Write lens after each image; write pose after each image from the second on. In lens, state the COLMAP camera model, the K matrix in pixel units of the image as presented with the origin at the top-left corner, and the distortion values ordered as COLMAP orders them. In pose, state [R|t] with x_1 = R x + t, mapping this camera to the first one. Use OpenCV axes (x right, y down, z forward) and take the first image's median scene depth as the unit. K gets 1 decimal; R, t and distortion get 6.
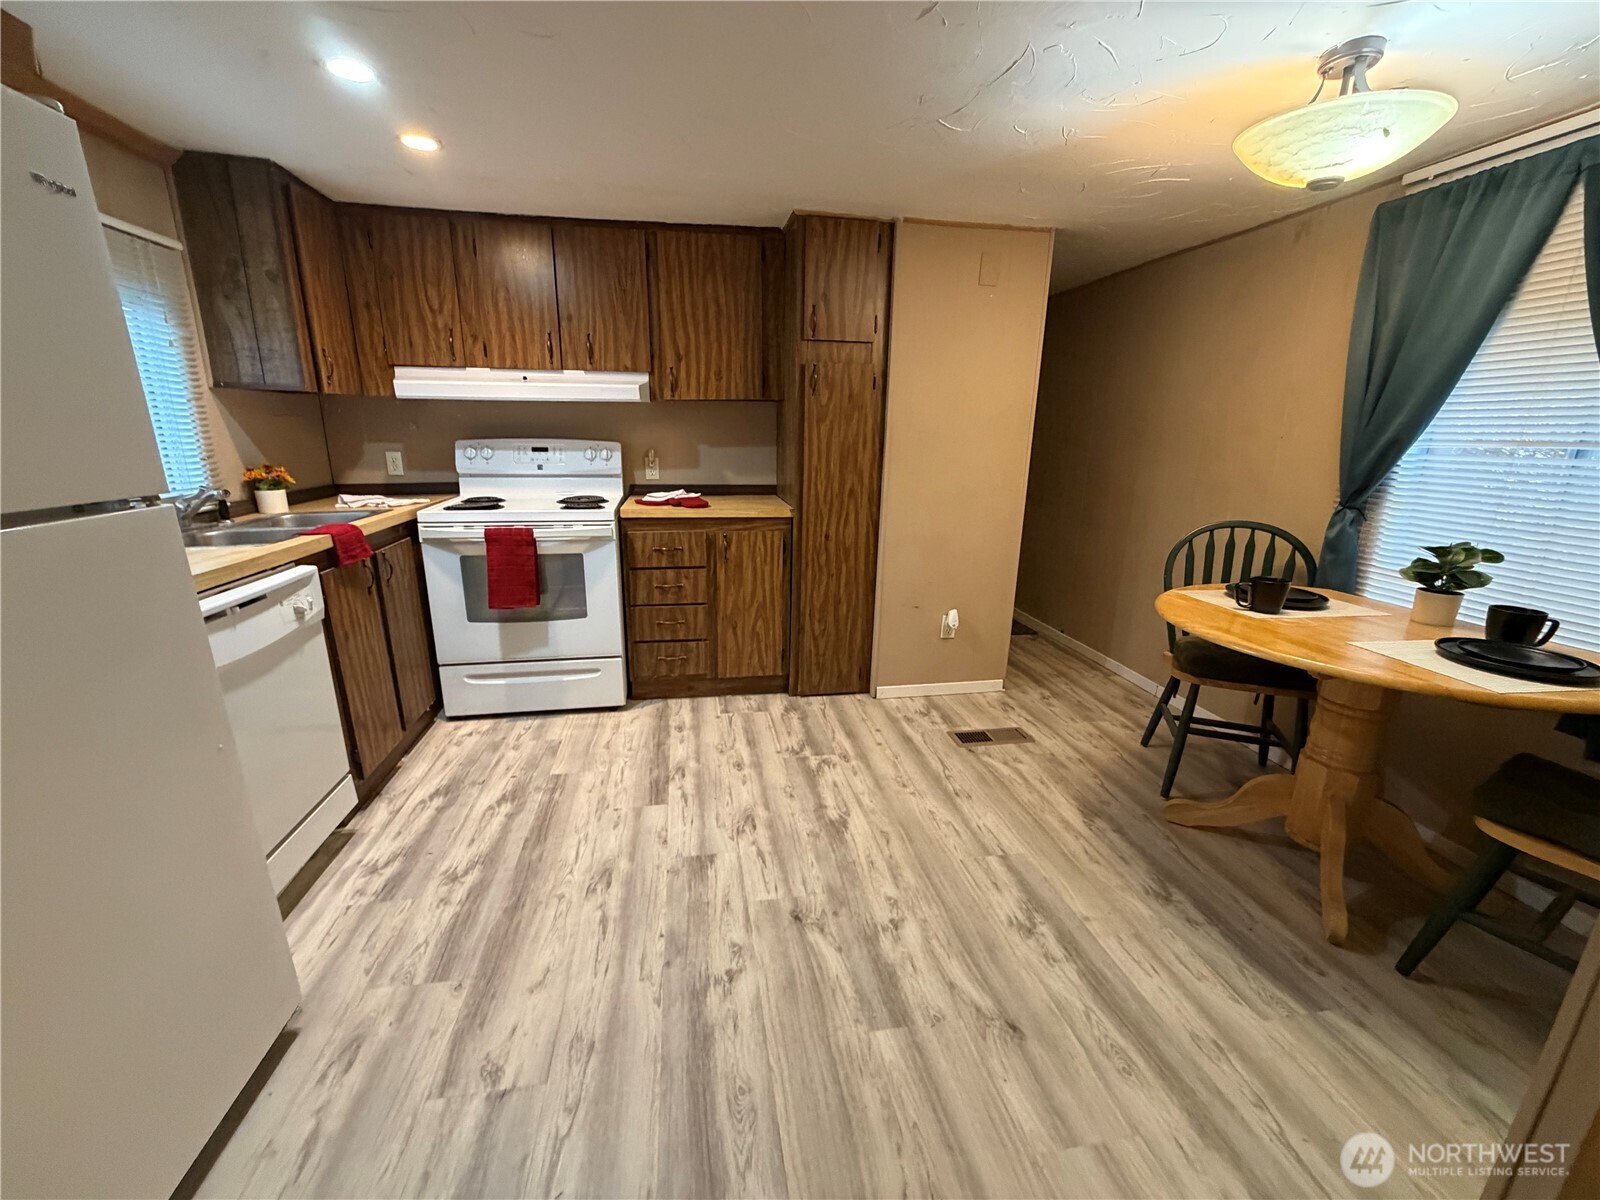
lens RADIAL K [[635.1, 0, 793.7], [0, 635.1, 598.4], [0, 0, 1]] dist [-0.001636, -0.000190]
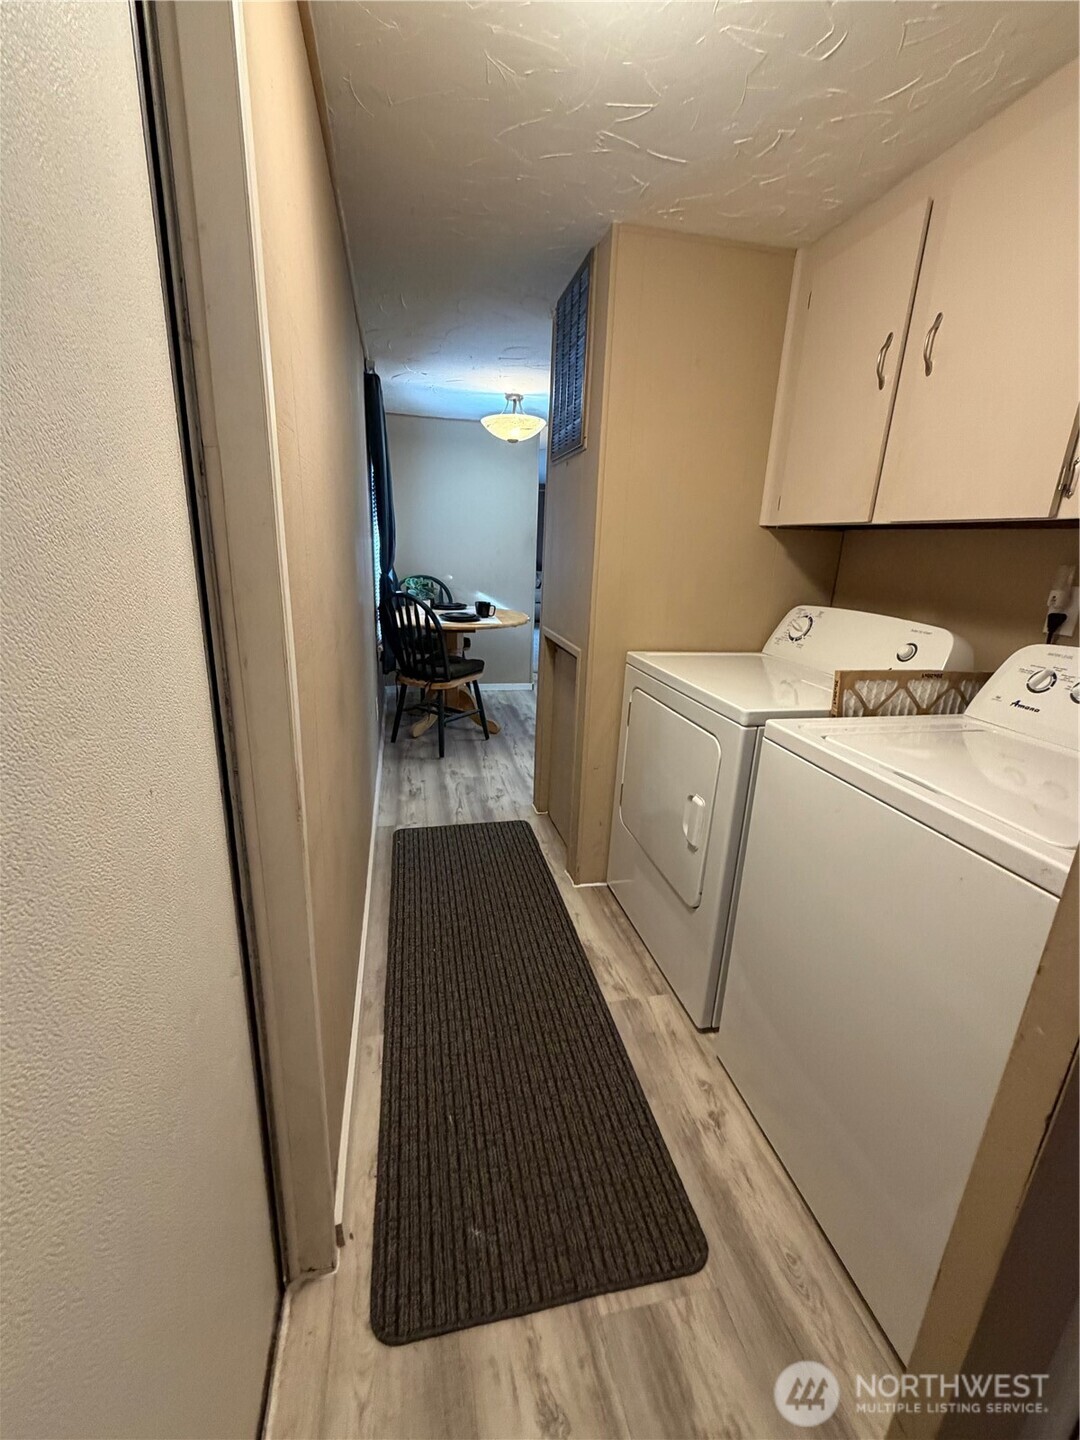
lens RADIAL K [[571.6, 0, 539.7], [0, 571.6, 713.1], [0, 0, 1]] dist [-0.001636, -0.000190]
pose [[-0.997332, -0.037660, -0.062542, 0.477532], [-0.064452, 0.856562, 0.512003, -0.524755], [0.034289, 0.514668, -0.856704, 2.092855]]
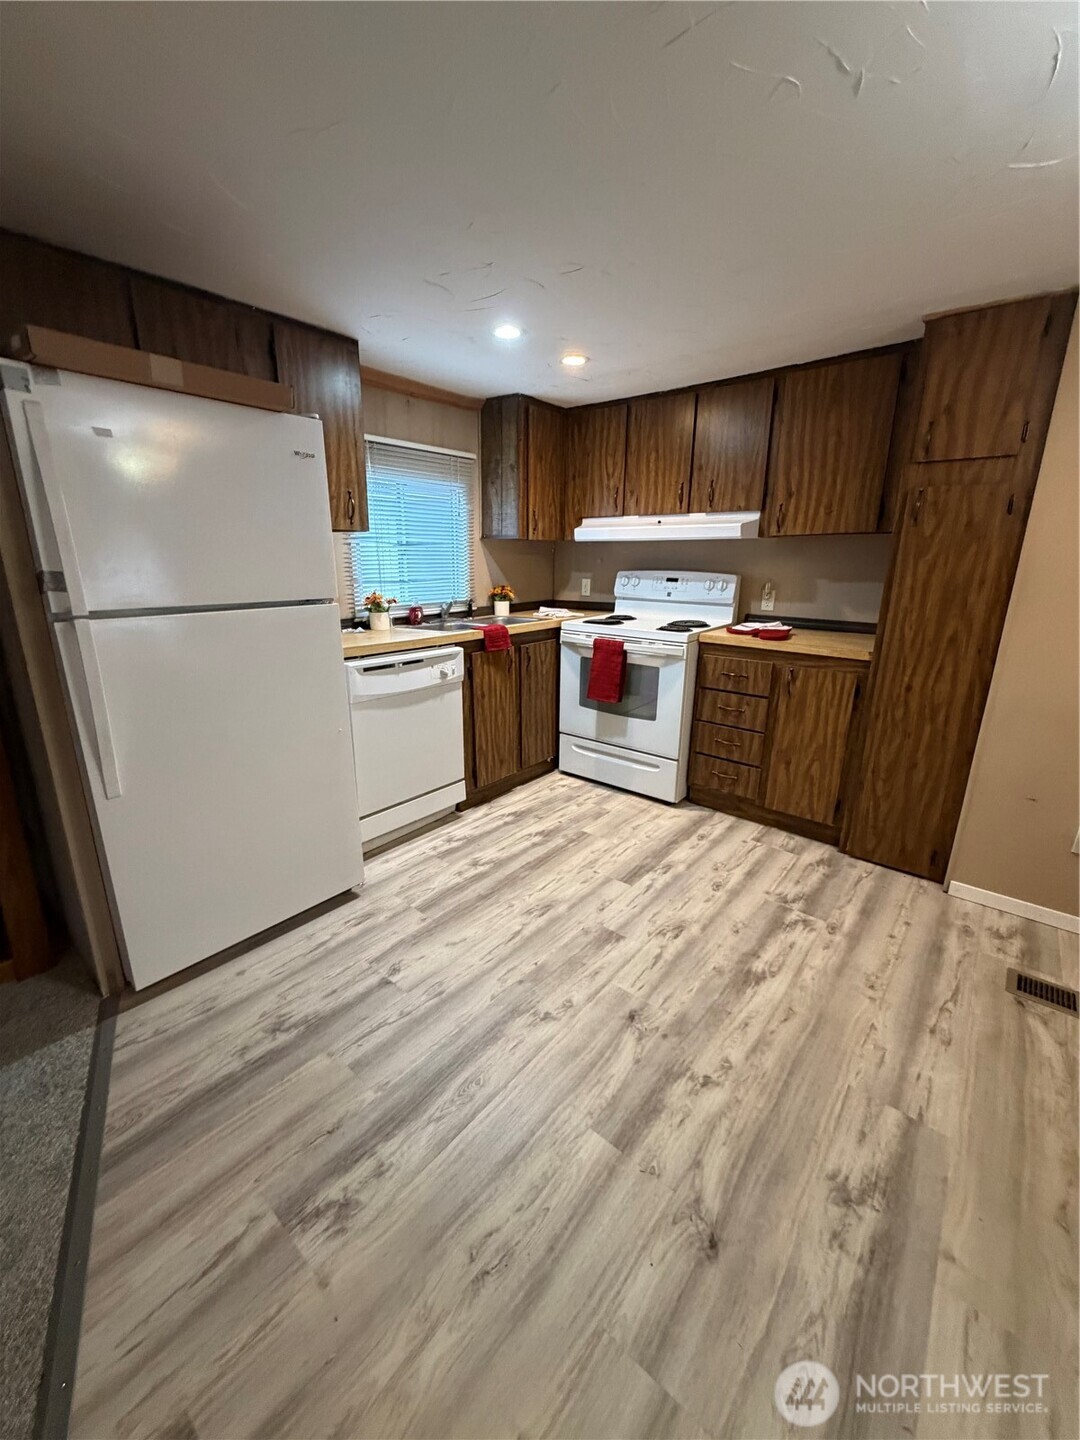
lens RADIAL K [[571.6, 0, 539.7], [0, 571.6, 713.1], [0, 0, 1]] dist [-0.001636, -0.000190]
pose [[0.651605, 0.194817, -0.733114, 0.339335], [-0.193535, 0.977170, 0.087655, -0.039022], [0.733454, 0.084767, 0.674433, 0.119509]]
